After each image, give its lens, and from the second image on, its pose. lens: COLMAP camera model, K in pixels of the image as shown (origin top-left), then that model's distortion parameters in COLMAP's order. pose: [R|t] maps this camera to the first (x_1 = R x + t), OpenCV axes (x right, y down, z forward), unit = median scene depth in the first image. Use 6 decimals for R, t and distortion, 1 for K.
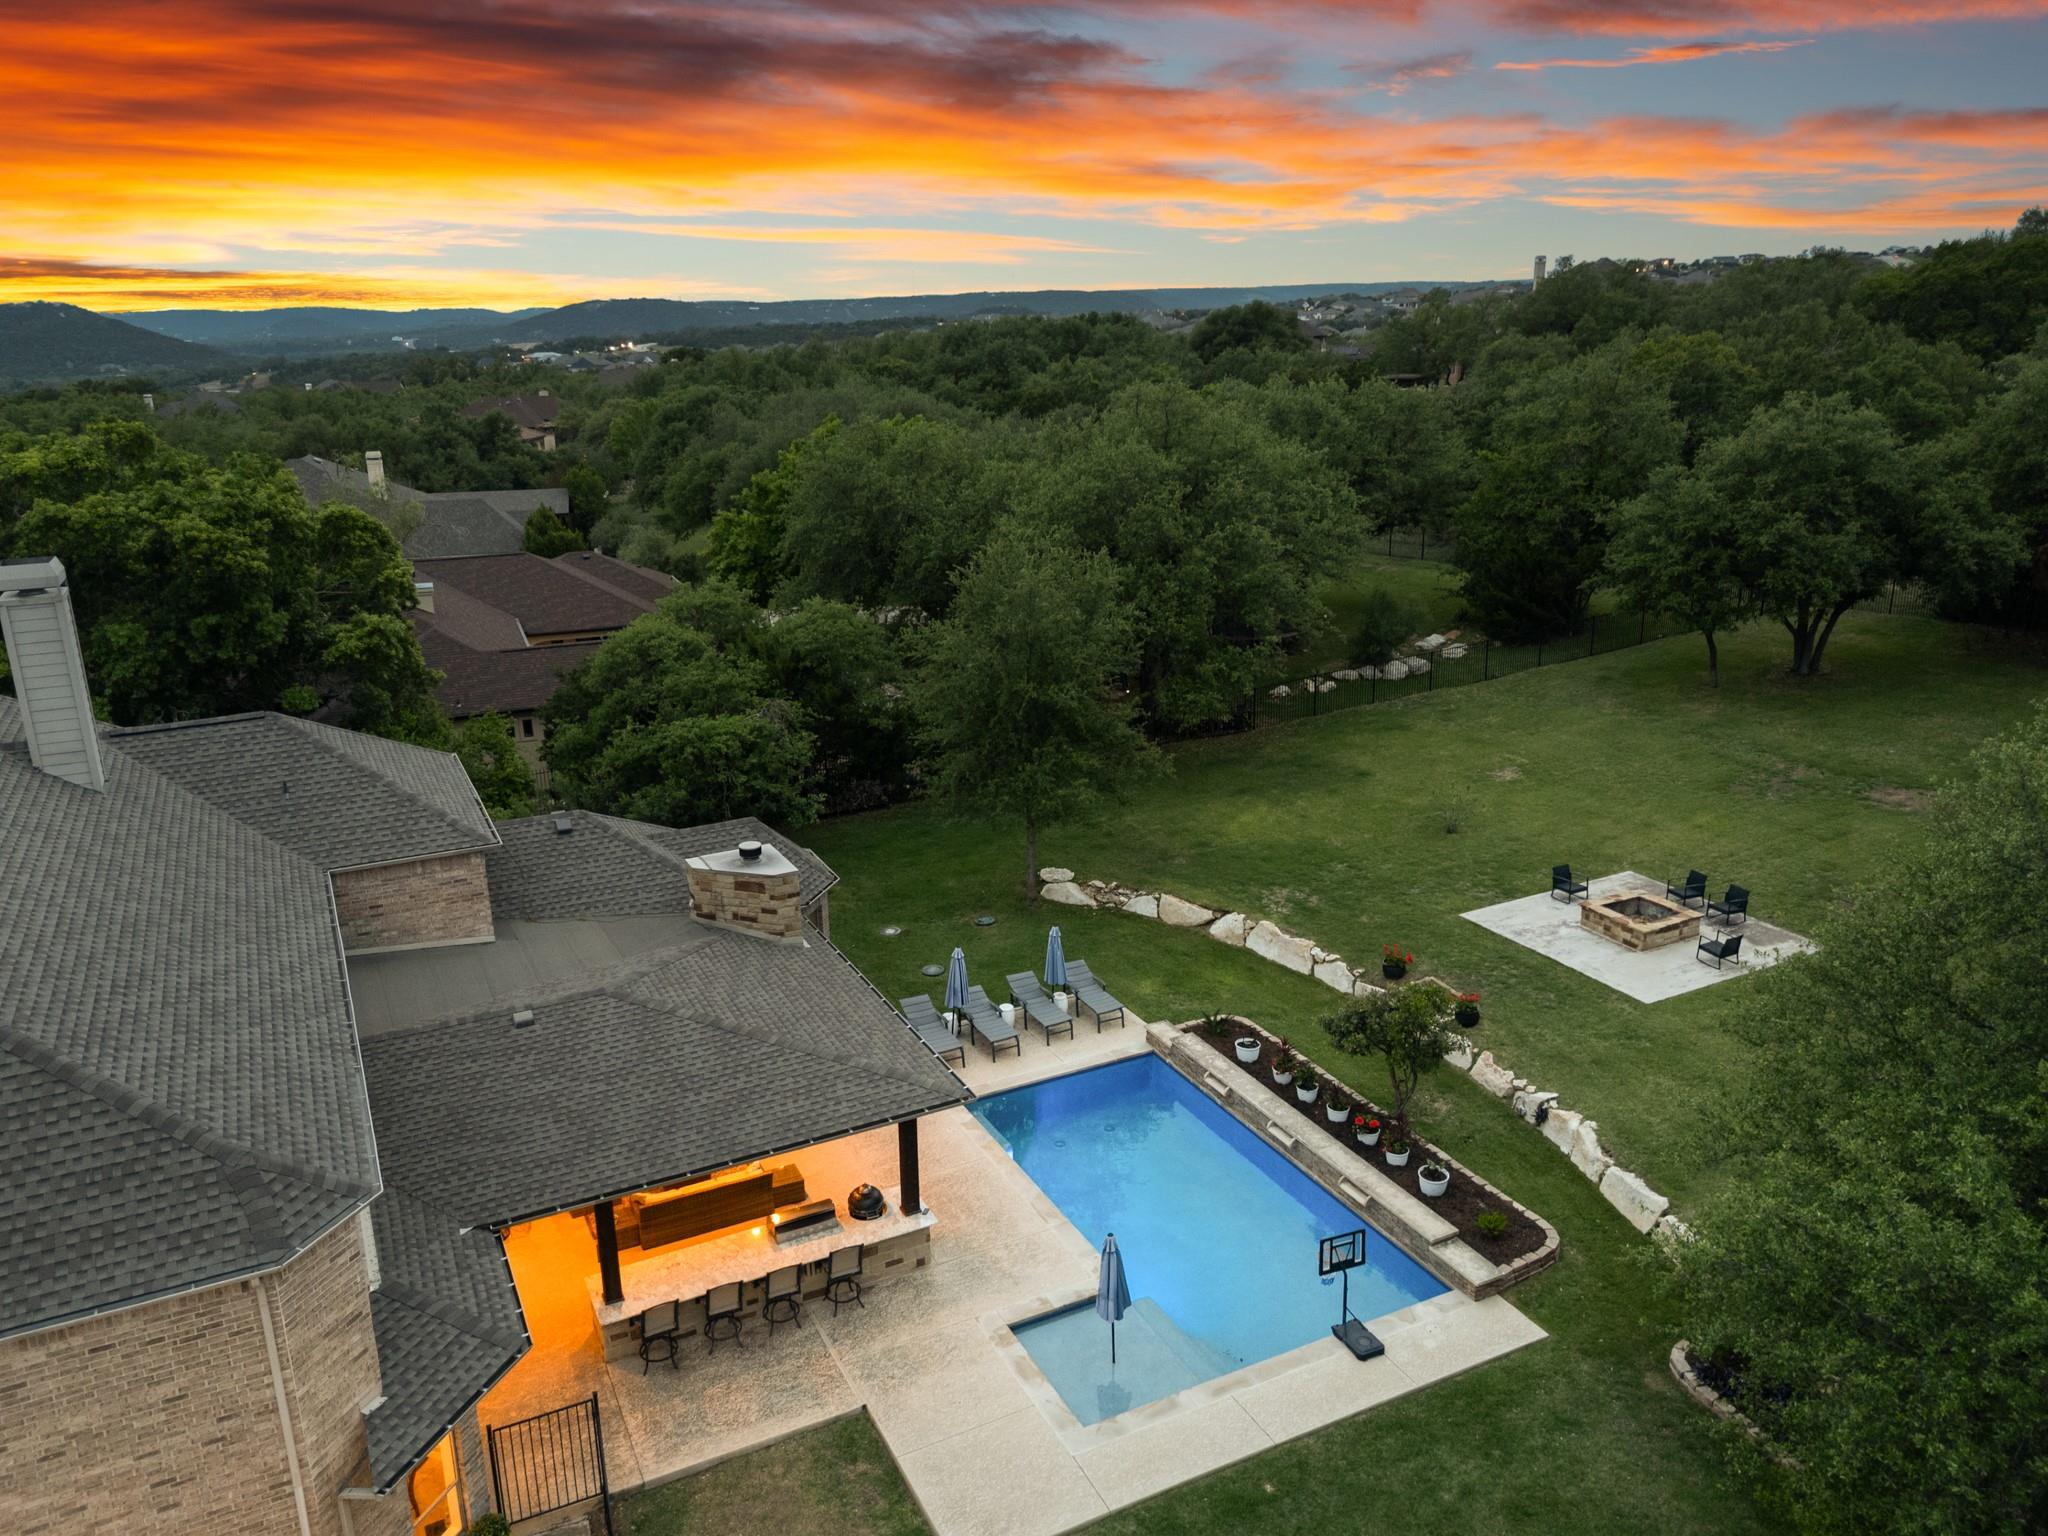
lens RADIAL K [[1505.3, 0, 1024.0], [0, 1505.3, 768.0], [0, 0, 1]] dist [0.091203, -0.112772]
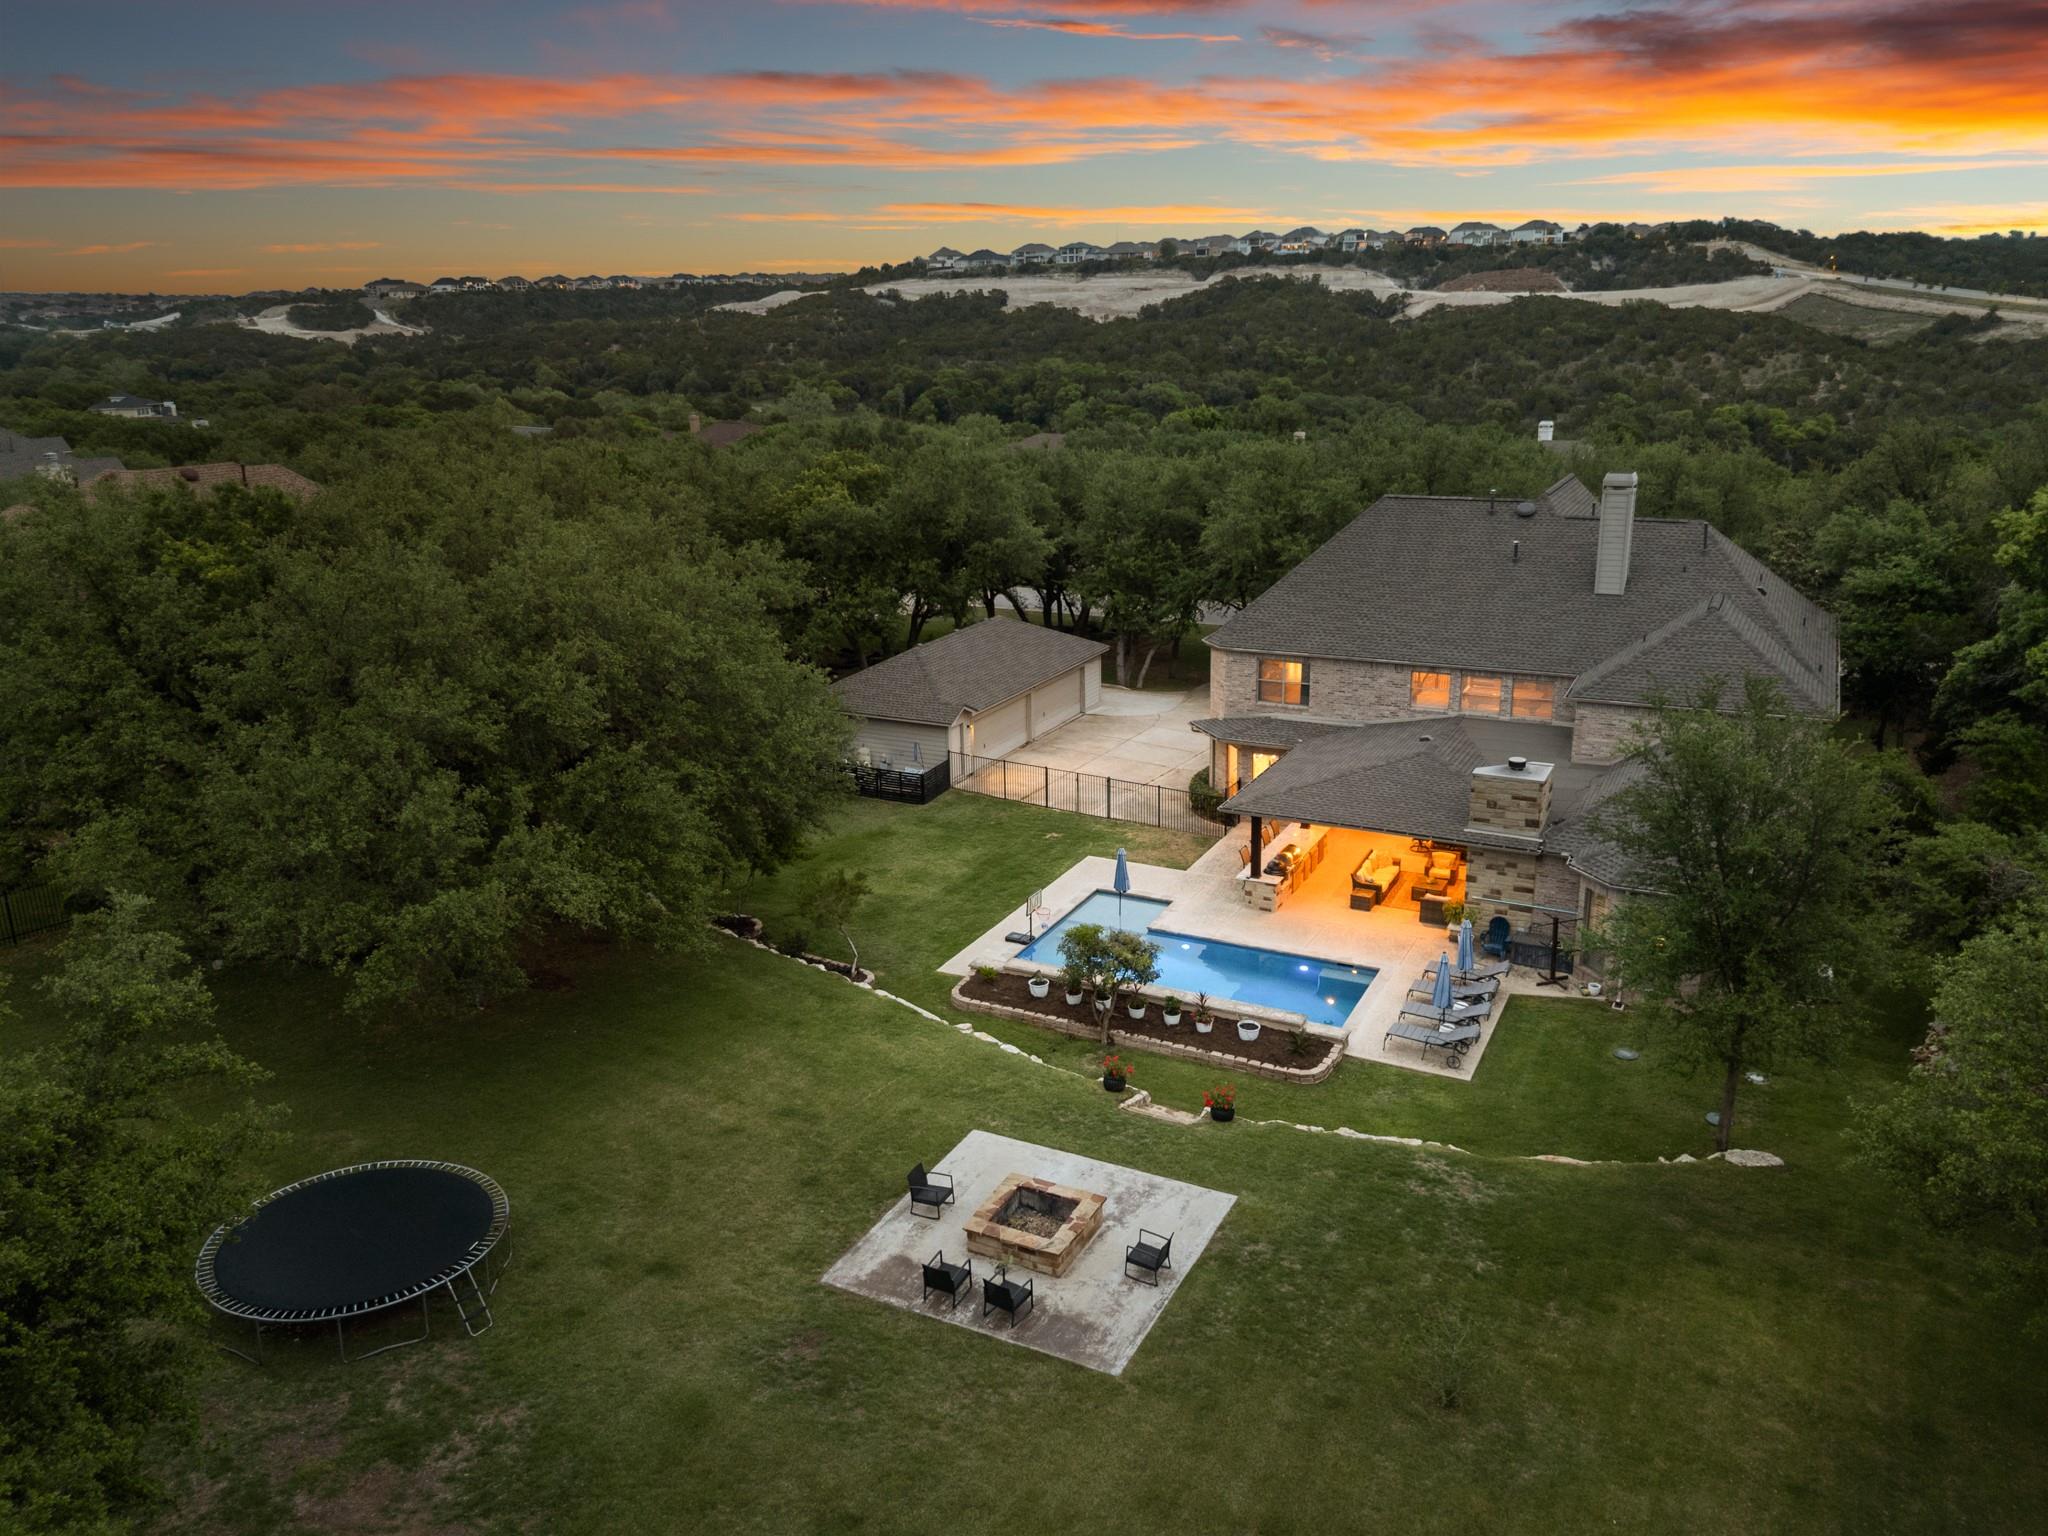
lens RADIAL K [[1505.3, 0, 1024.0], [0, 1505.3, 768.0], [0, 0, 1]] dist [0.091203, -0.112772]
pose [[-0.803353, 0.212881, -0.556153, 0.865254], [-0.130501, 0.848285, 0.513207, -0.540921], [0.581028, 0.484865, -0.653691, 1.524613]]
